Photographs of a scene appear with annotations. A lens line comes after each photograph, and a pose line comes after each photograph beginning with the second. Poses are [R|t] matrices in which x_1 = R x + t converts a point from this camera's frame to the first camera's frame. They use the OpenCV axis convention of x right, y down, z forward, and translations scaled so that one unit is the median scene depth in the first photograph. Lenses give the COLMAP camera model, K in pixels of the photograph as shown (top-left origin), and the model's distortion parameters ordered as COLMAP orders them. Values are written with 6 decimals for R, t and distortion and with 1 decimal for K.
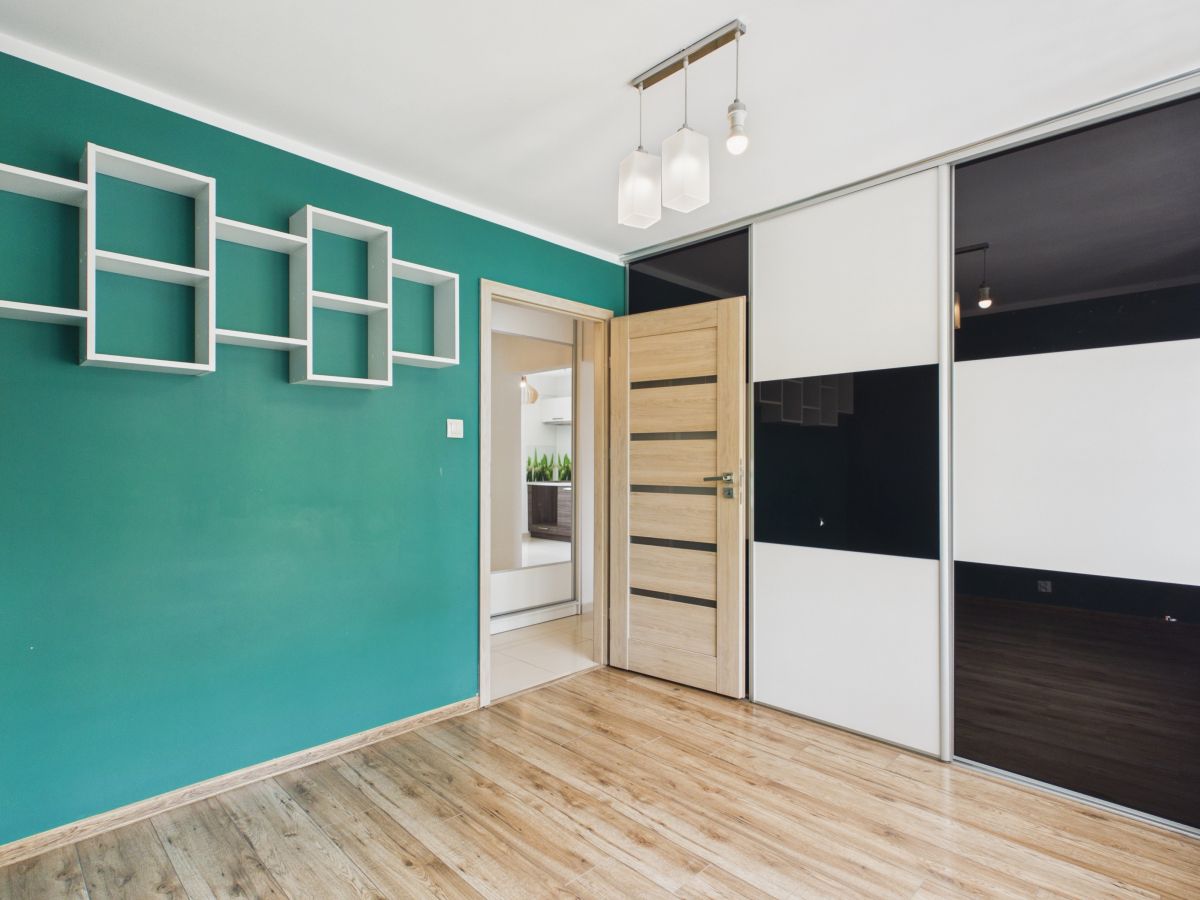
lens RADIAL K [[634.8, 0, 601.8], [0, 634.8, 459.5], [0, 0, 1]] dist [0.003593, 0.000324]
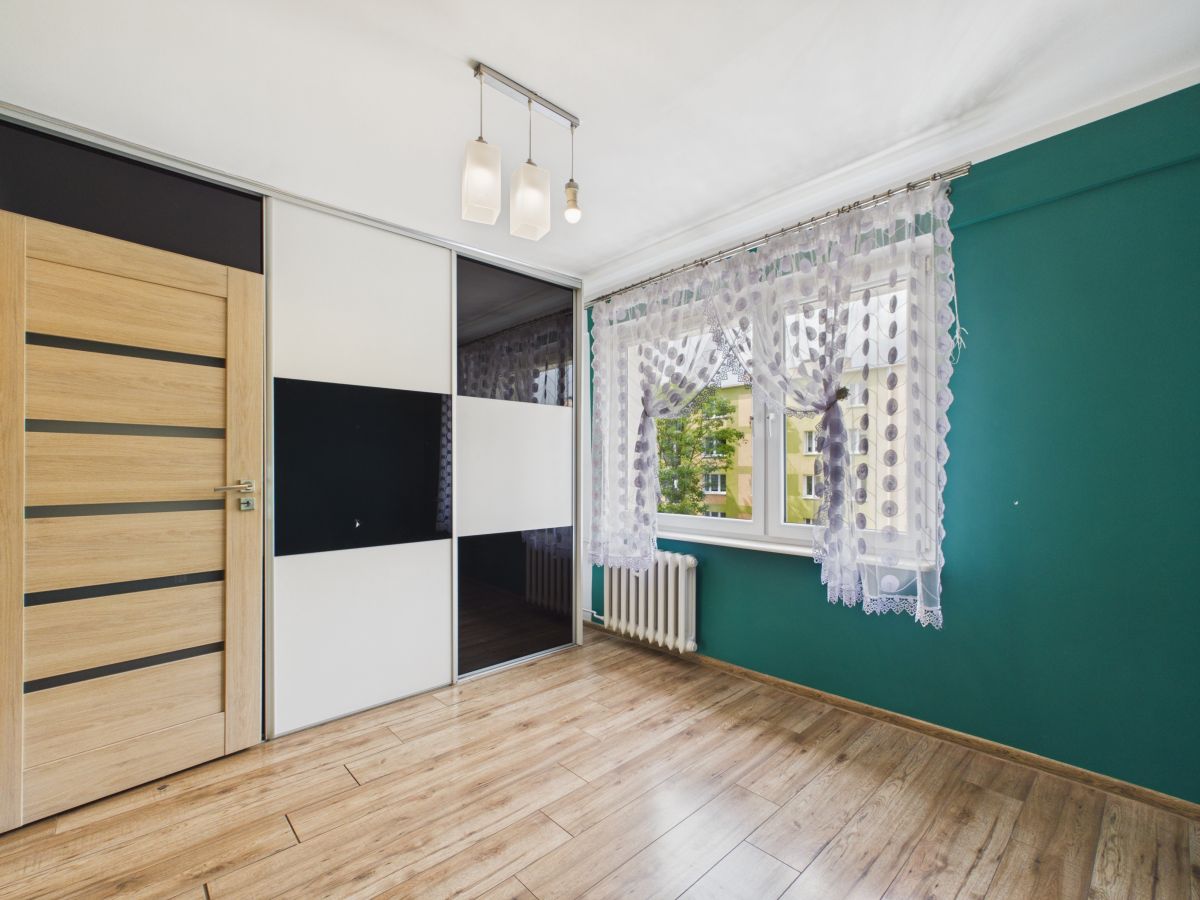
lens RADIAL K [[524.5, 0, 603.3], [0, 524.5, 466.5], [0, 0, 1]] dist [0.000598, 0.000070]
pose [[0.038893, 0.001132, 0.999243, -0.550718], [0.000676, 0.999999, -0.001159, 0.004735], [-0.999243, 0.000720, 0.038893, 0.592927]]
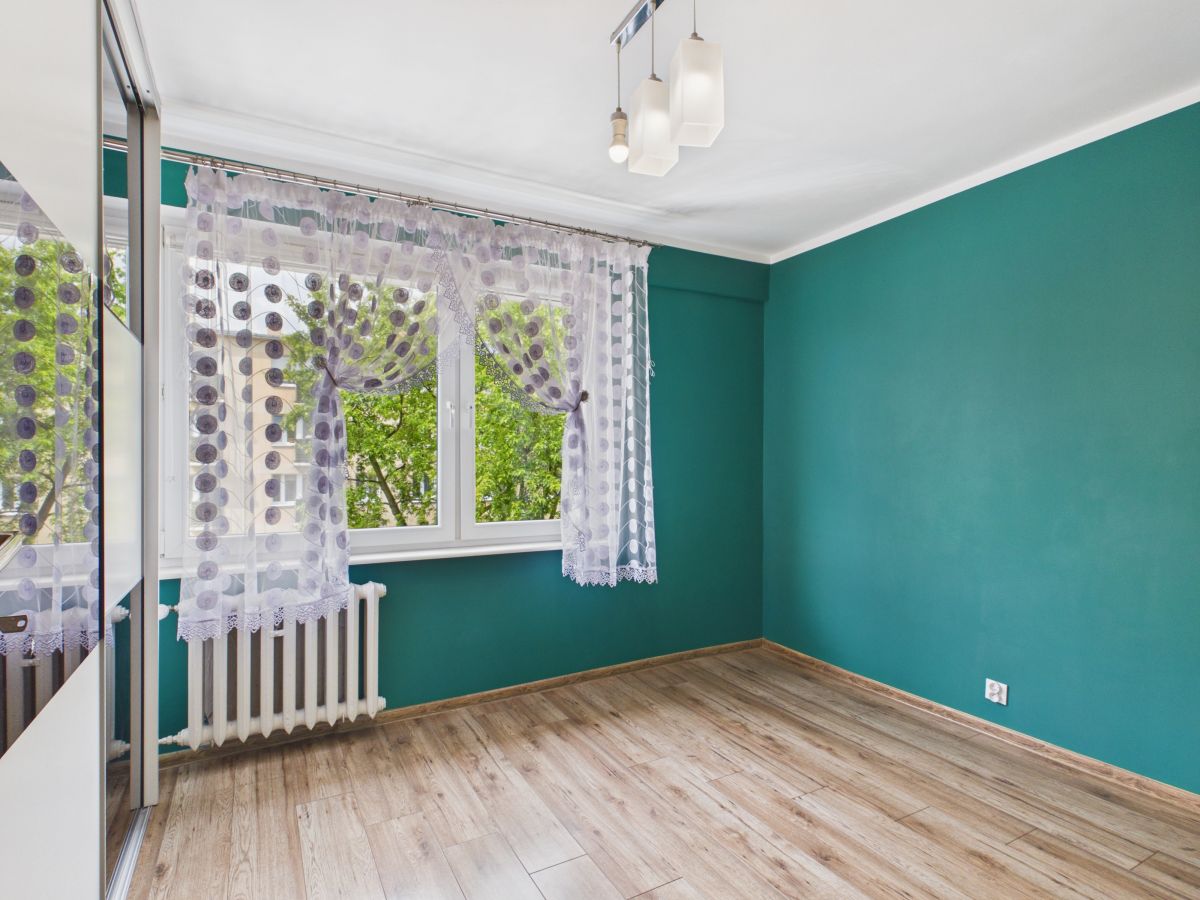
lens RADIAL K [[634.8, 0, 601.8], [0, 634.8, 459.5], [0, 0, 1]] dist [0.003593, 0.000324]
pose [[-0.960851, -0.002910, 0.277052, -0.032064], [-0.003419, 0.999993, -0.001355, 0.001106], [-0.277046, -0.002249, -0.960854, 1.330759]]
